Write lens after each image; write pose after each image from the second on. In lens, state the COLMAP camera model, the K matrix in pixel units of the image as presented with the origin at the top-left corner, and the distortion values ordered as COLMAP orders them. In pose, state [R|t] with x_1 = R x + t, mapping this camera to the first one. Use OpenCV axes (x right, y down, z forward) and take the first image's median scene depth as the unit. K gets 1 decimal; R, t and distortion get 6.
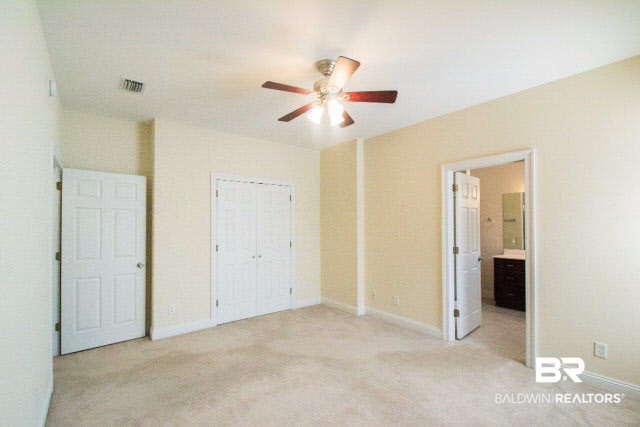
lens RADIAL K [[287.8, 0, 317.5], [0, 287.8, 218.1], [0, 0, 1]] dist [0.000573, 0.000046]
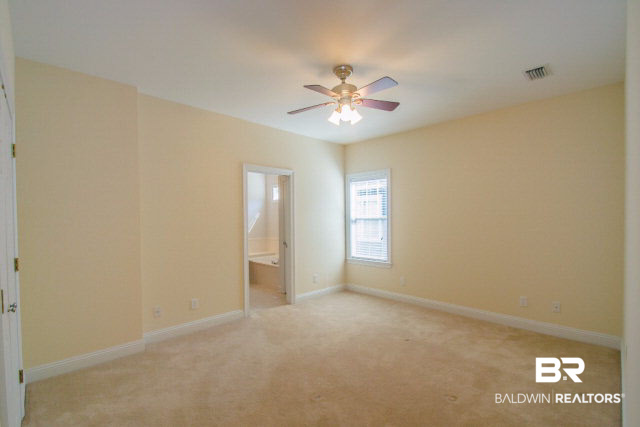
lens RADIAL K [[287.8, 0, 317.5], [0, 287.8, 218.1], [0, 0, 1]] dist [0.000573, 0.000046]
pose [[-0.099432, -0.016429, 0.994909, -0.720192], [-0.009763, 0.999832, 0.015535, 0.005094], [-0.994997, -0.008168, -0.099575, 0.811458]]
